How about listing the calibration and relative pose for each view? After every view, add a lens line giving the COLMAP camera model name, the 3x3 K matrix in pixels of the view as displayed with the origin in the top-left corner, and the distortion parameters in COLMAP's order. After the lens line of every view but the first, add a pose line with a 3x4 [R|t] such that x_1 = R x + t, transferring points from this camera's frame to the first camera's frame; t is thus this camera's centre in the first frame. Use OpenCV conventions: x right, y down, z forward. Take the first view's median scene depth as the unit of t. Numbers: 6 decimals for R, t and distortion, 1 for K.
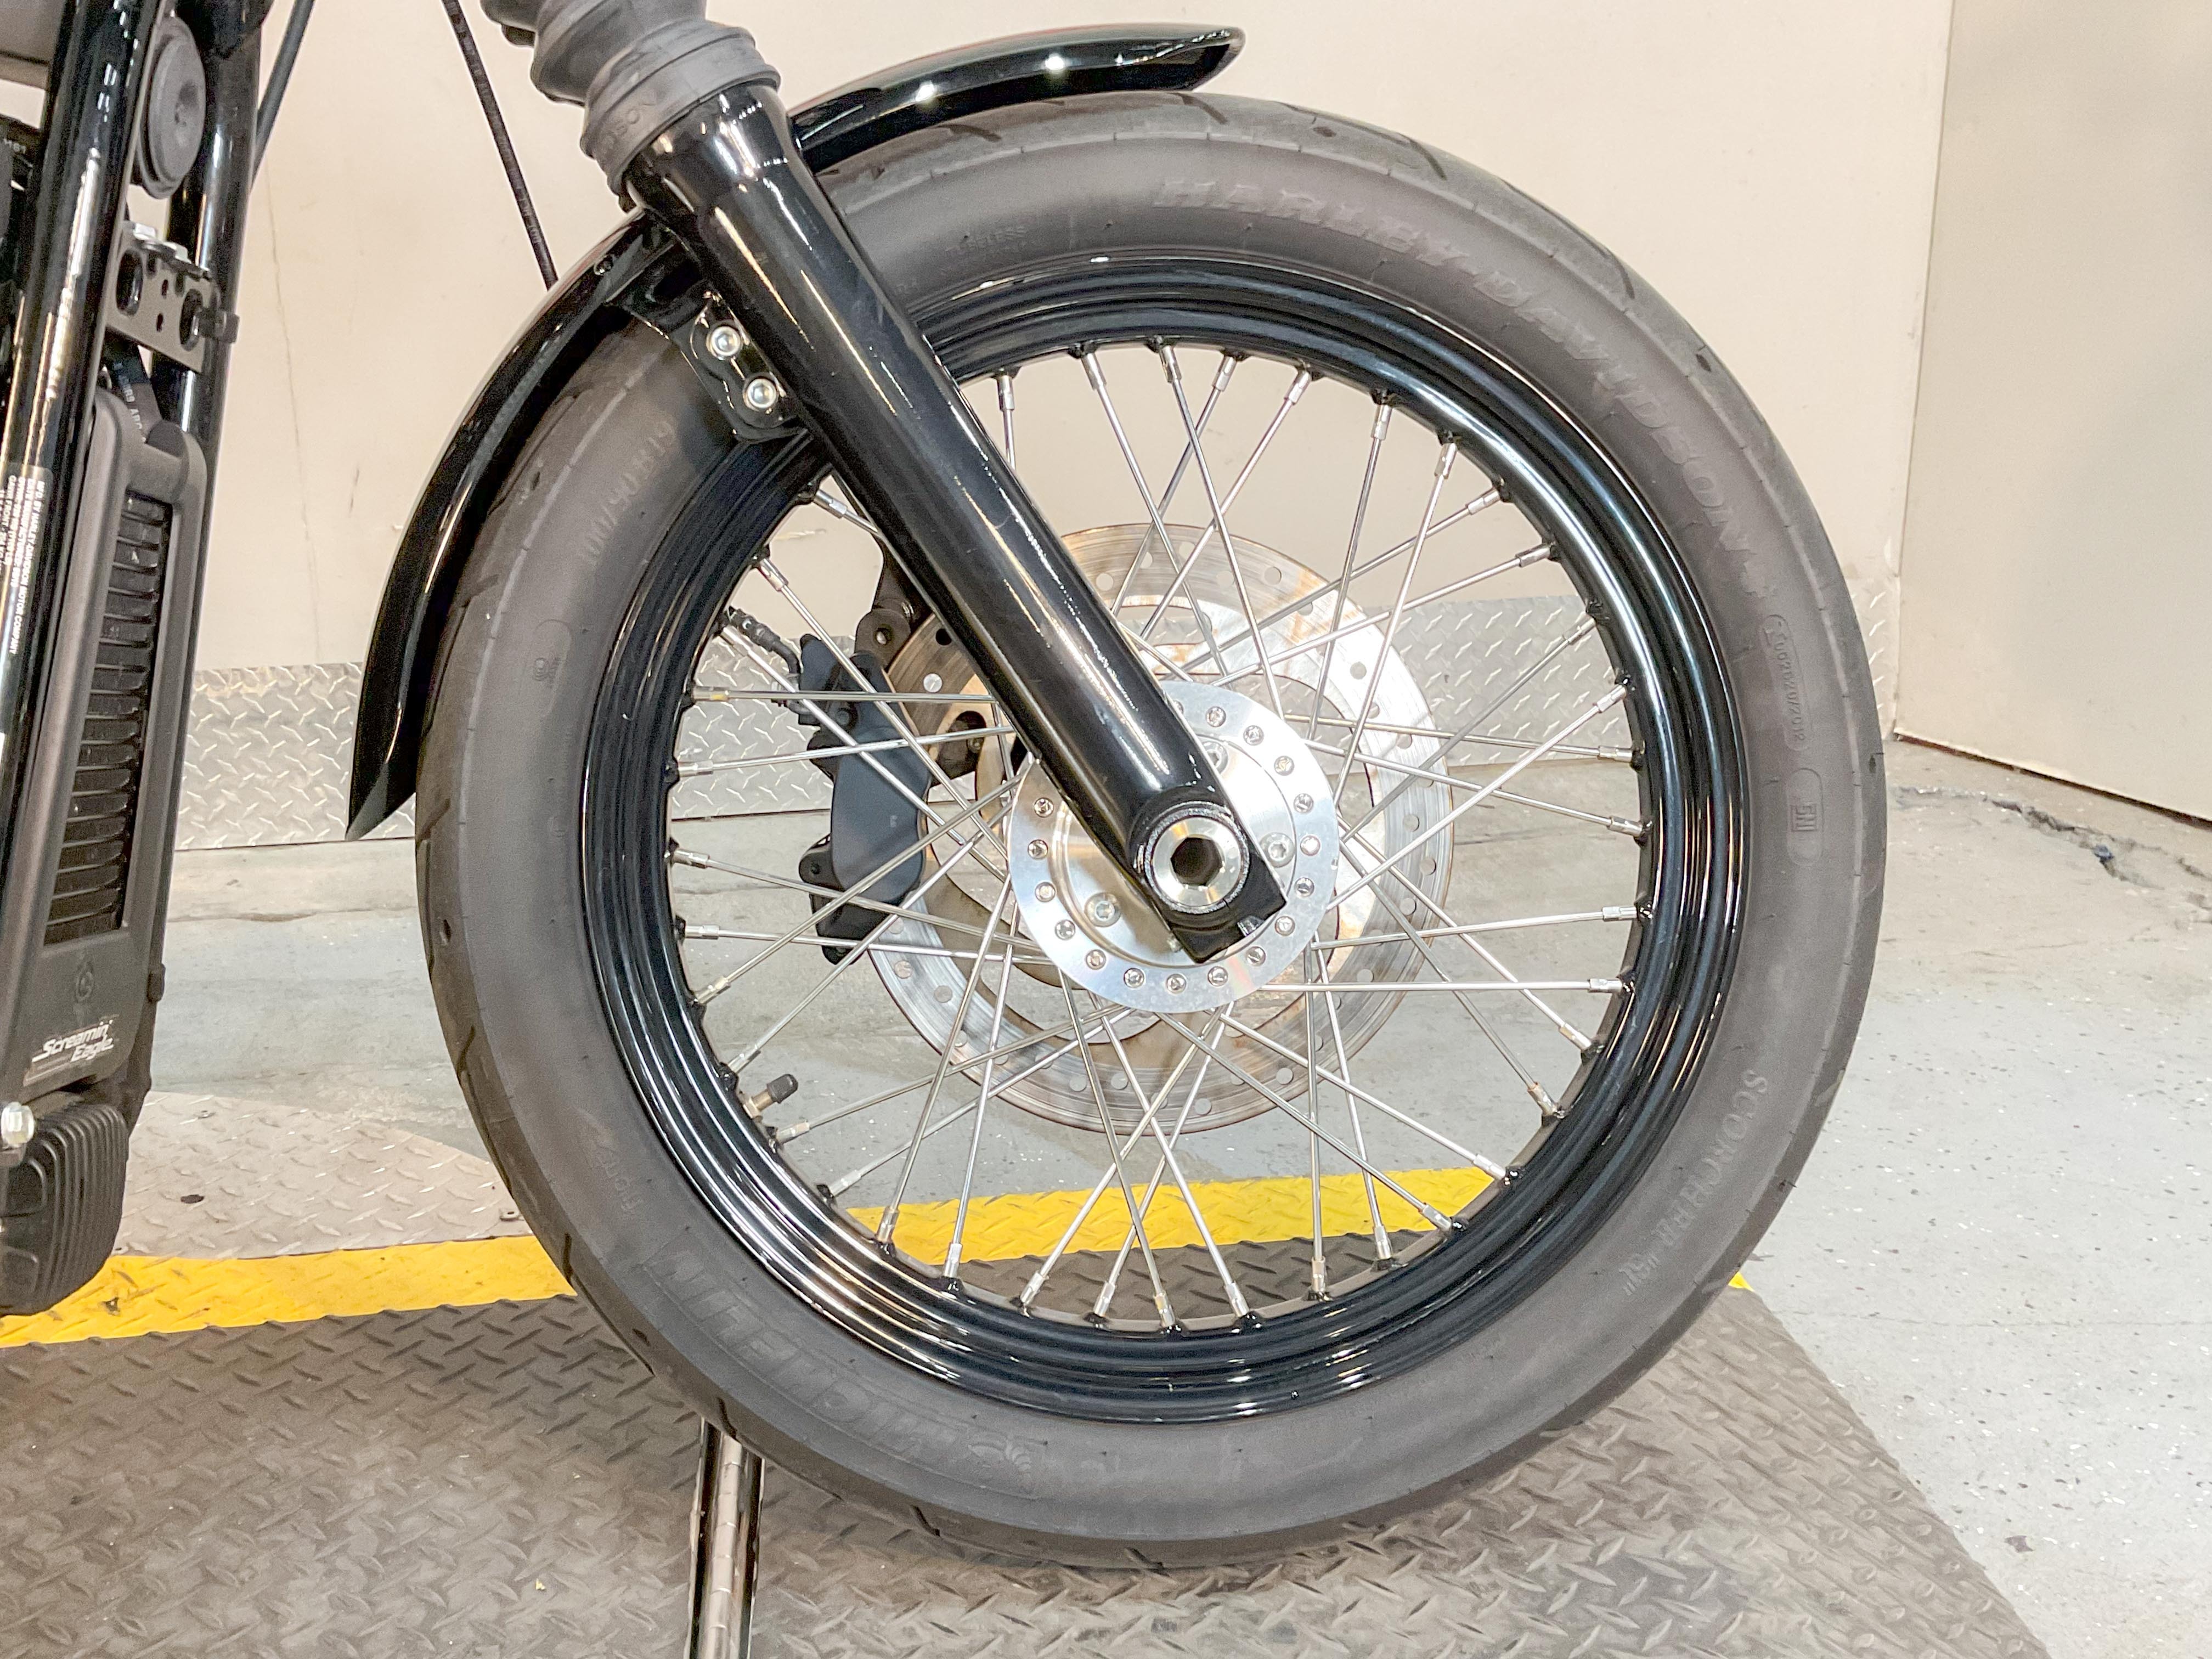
lens RADIAL K [[2158.2, 0, 1100.5], [0, 2158.2, 819.7], [0, 0, 1]] dist [-0.011599, 0.000000]
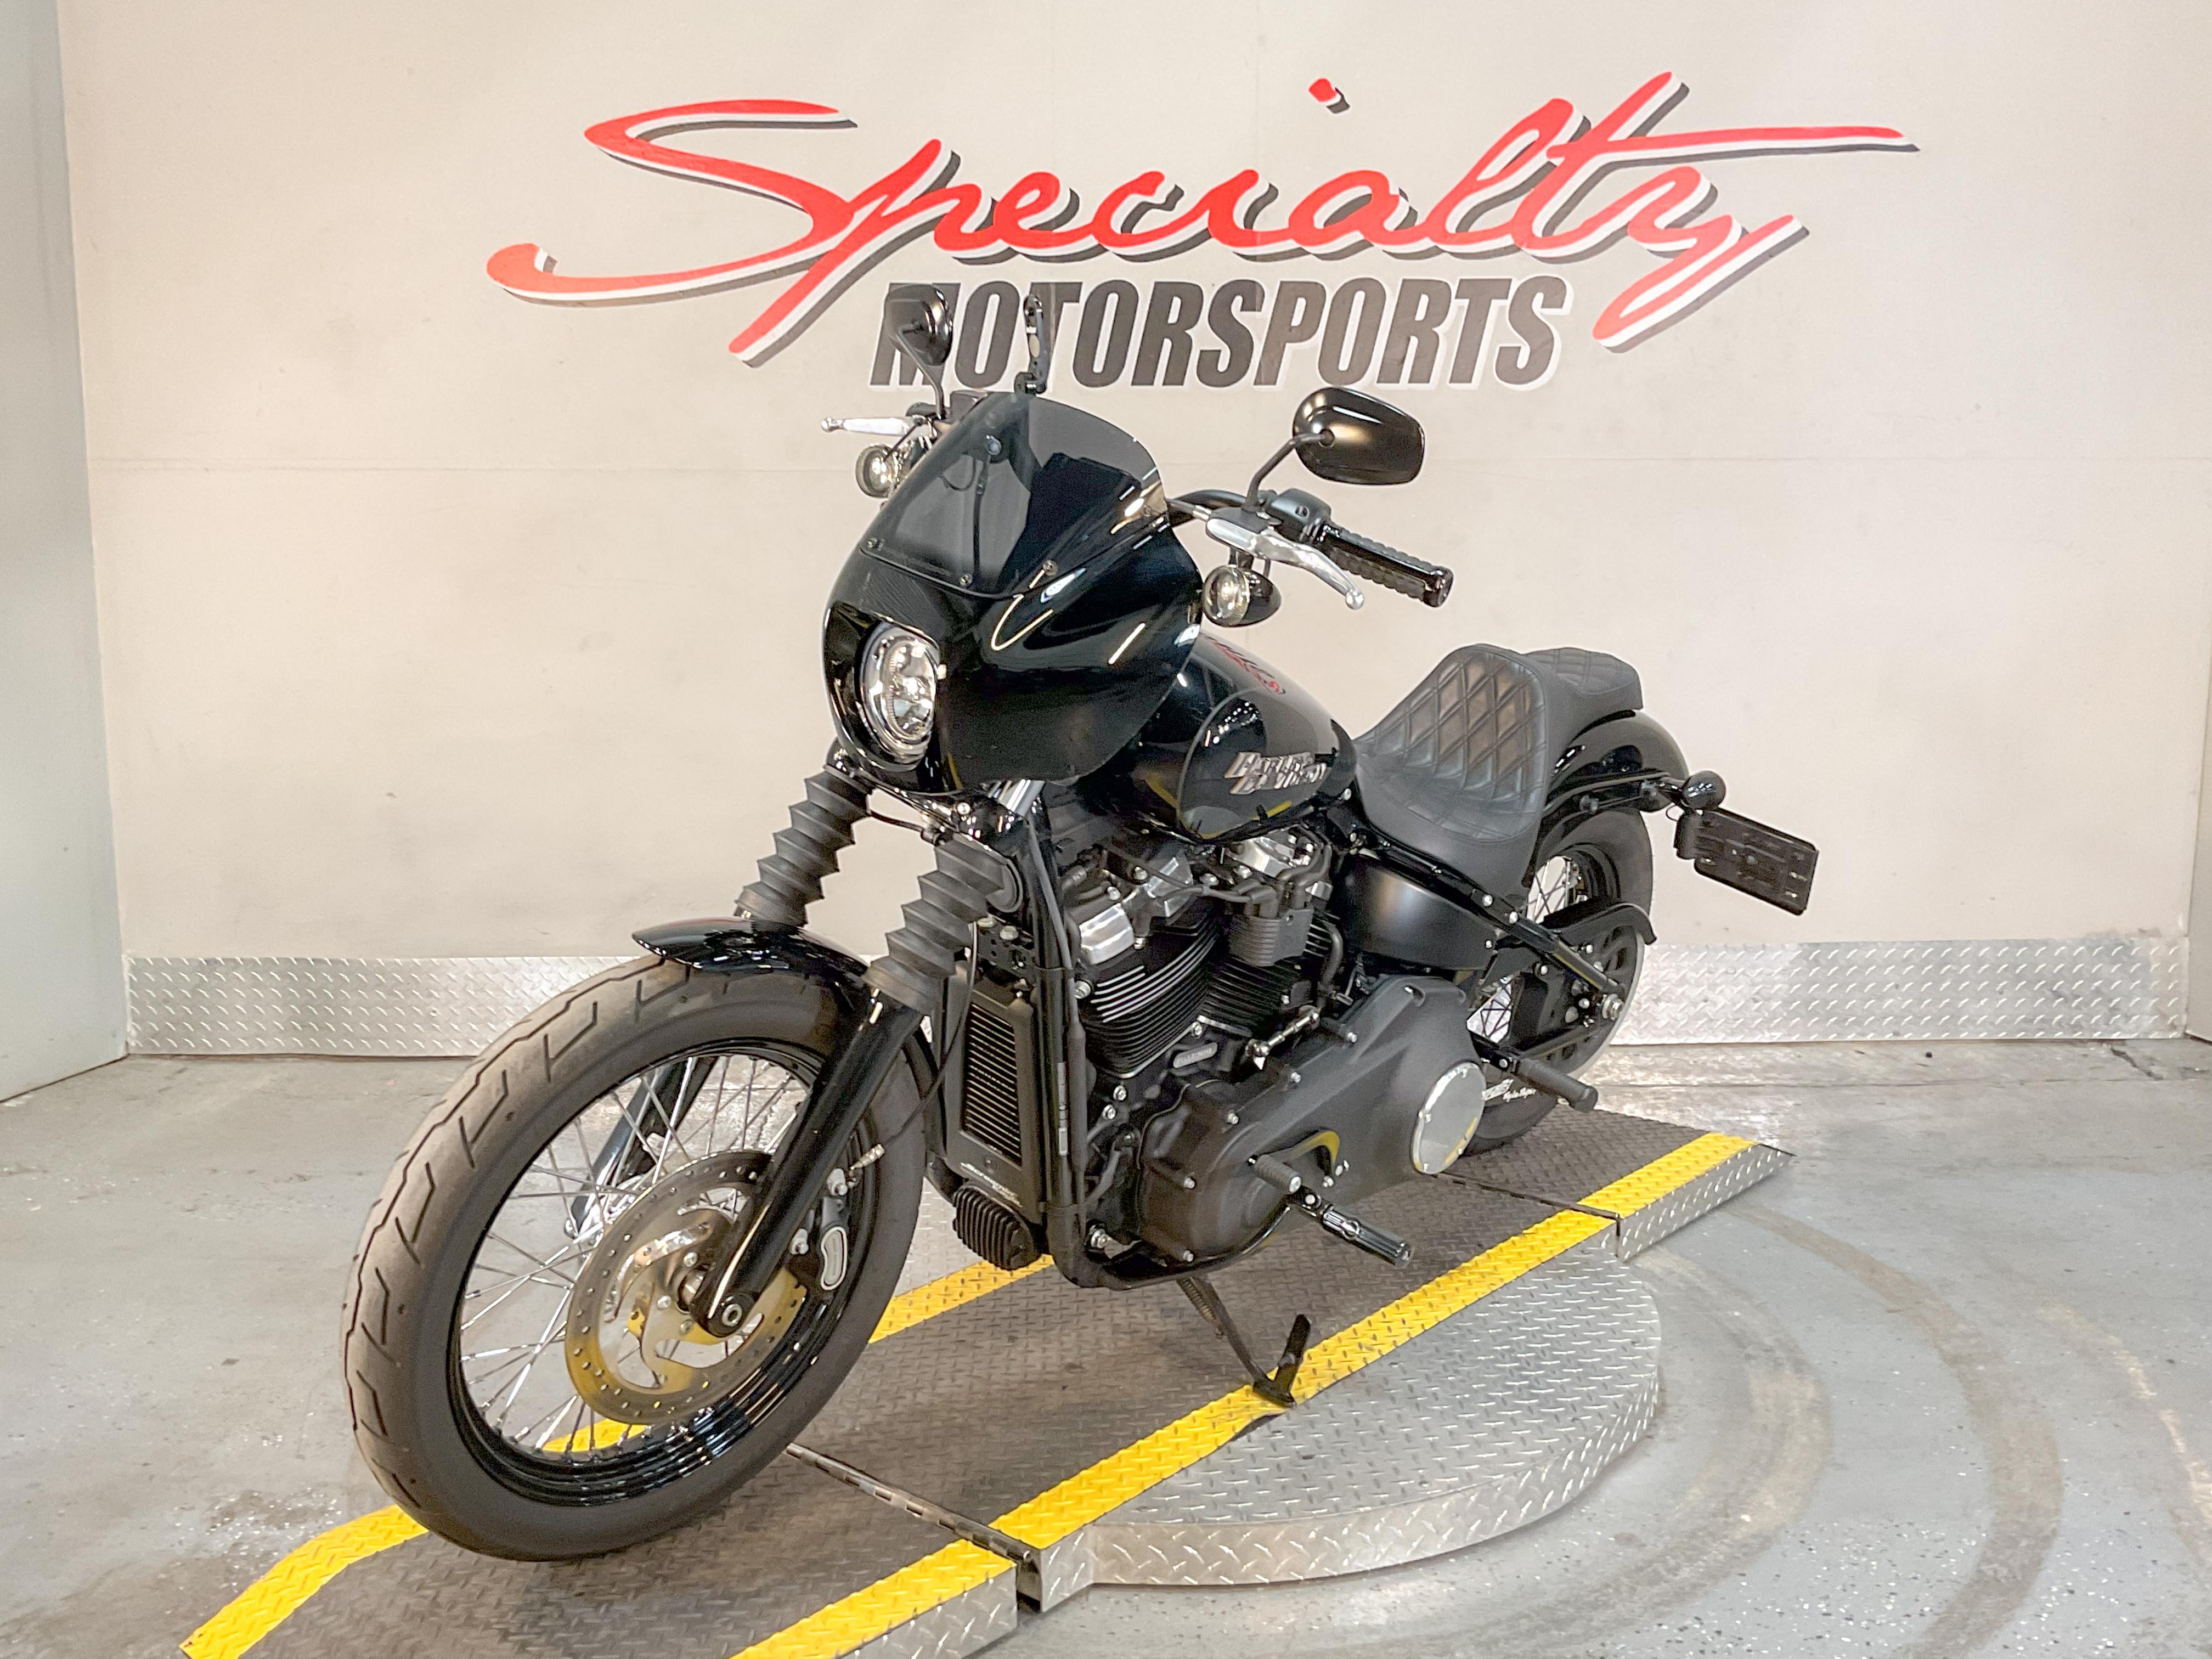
lens RADIAL K [[2158.2, 0, 1113.1], [0, 2158.2, 819.8], [0, 0, 1]] dist [-0.011599, 0.000000]
pose [[0.985689, 0.036778, -0.164514, -0.471726], [-0.055231, 0.992502, -0.109039, 0.061572], [0.159270, 0.116564, 0.980329, -2.035848]]
